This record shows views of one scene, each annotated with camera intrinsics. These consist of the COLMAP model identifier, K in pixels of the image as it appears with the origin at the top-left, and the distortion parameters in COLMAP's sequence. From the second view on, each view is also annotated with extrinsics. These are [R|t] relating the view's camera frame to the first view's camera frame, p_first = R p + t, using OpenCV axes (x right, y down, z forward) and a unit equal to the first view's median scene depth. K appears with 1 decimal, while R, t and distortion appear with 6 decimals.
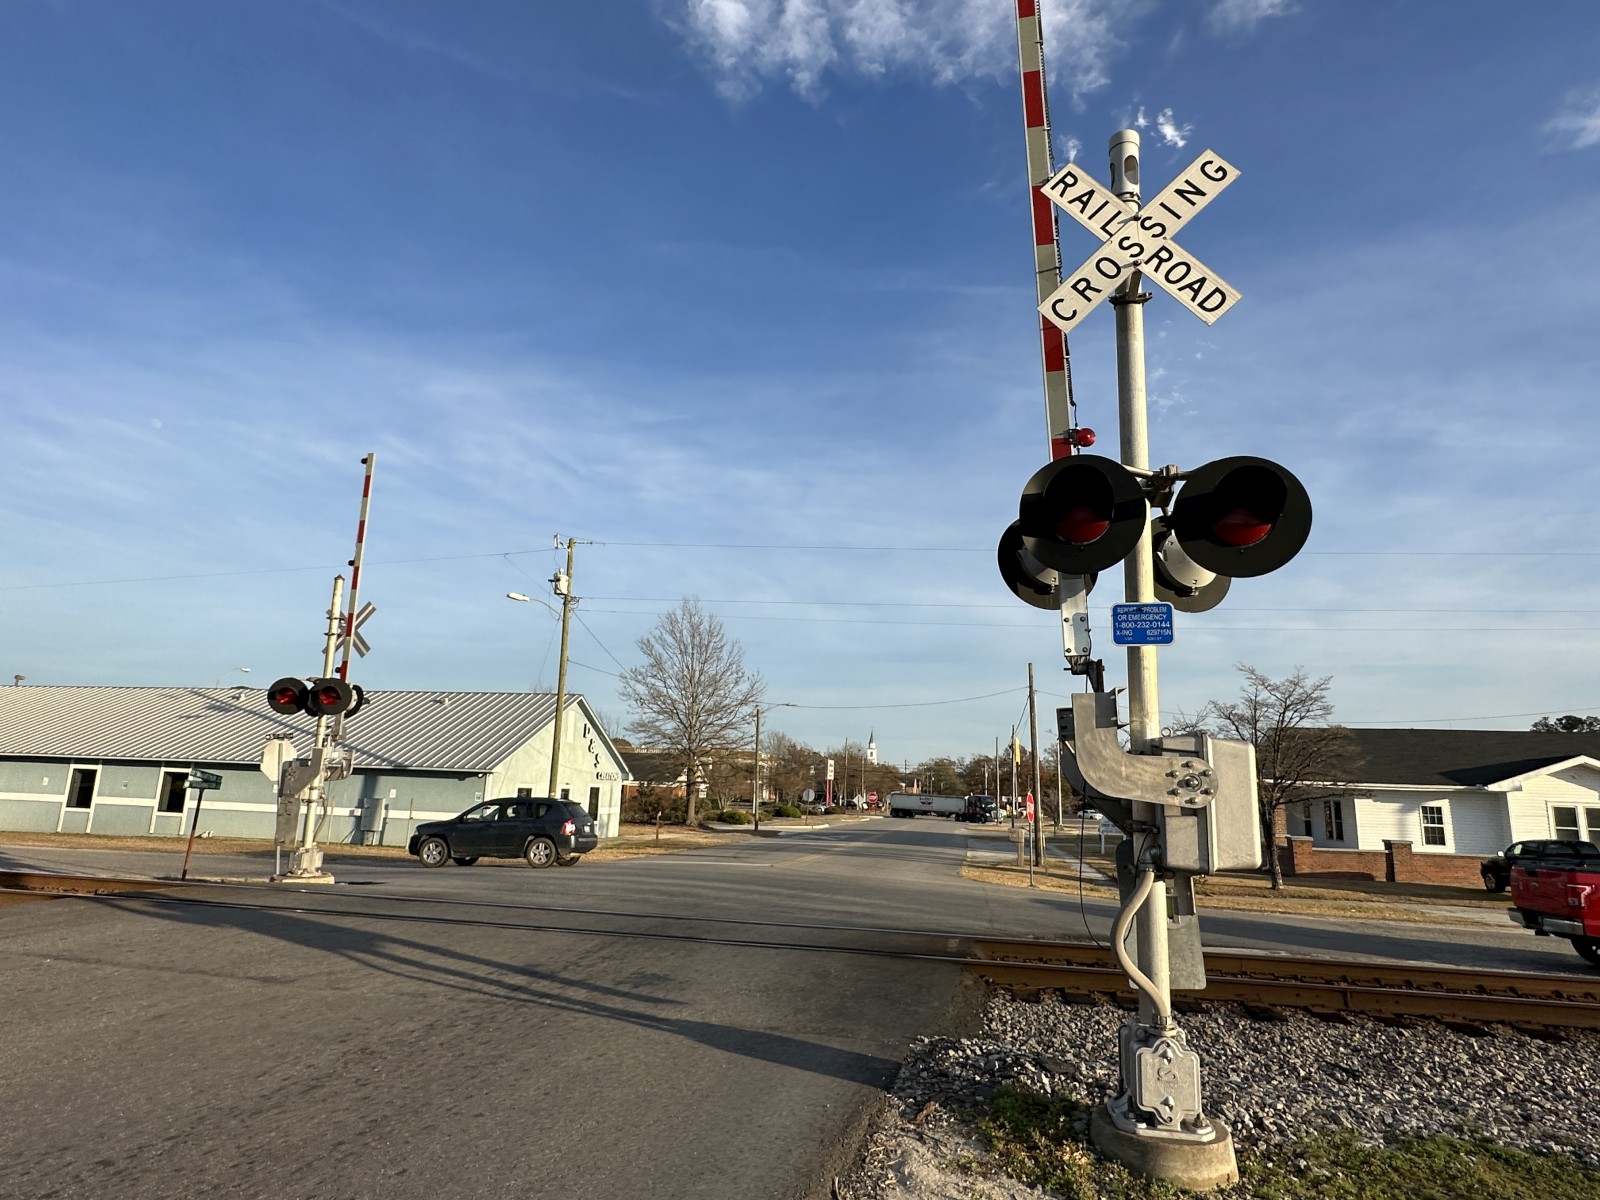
lens RADIAL K [[893.2, 0, 794.8], [0, 893.2, 616.9], [0, 0, 1]] dist [0.001278, 0.002833]
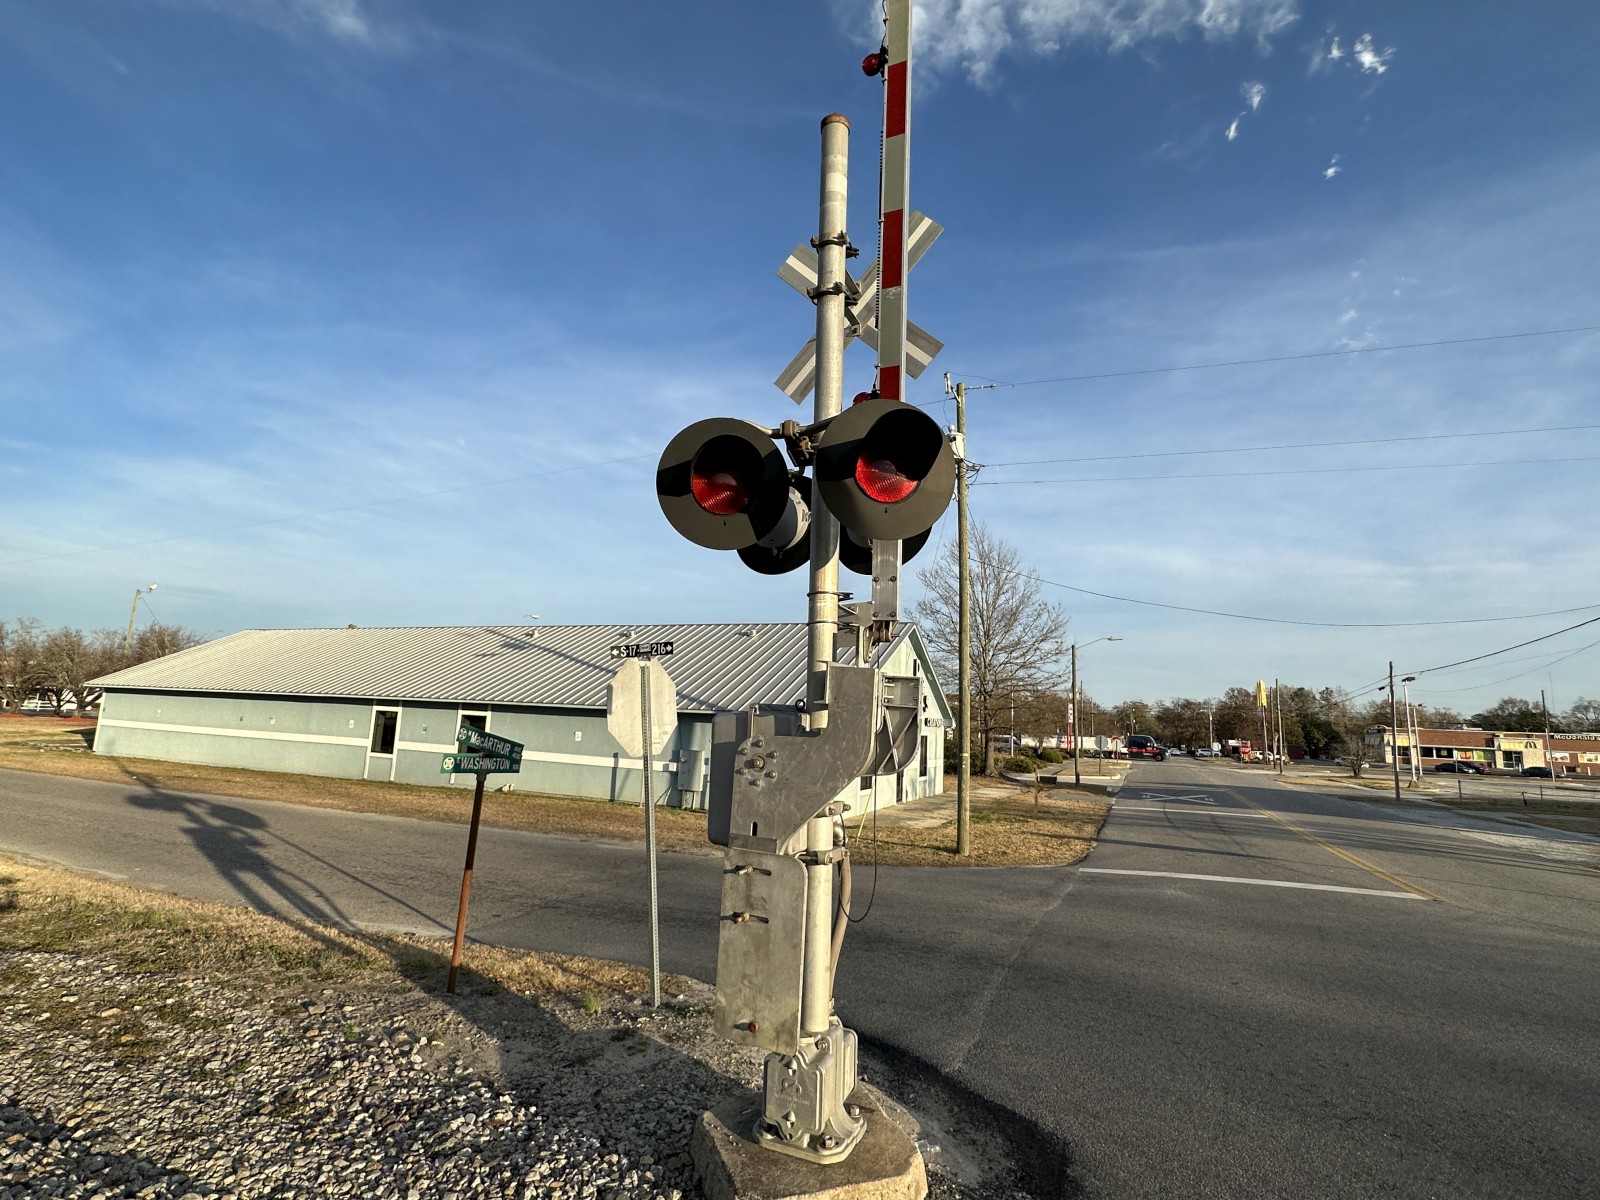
lens RADIAL K [[767.5, 0, 793.3], [0, 767.5, 606.0], [0, 0, 1]] dist [-0.000077, -0.000106]
pose [[0.975123, -0.024758, -0.220278, -0.436047], [0.032188, 0.999025, 0.030203, 0.108068], [0.219315, -0.036542, 0.974969, 0.681134]]
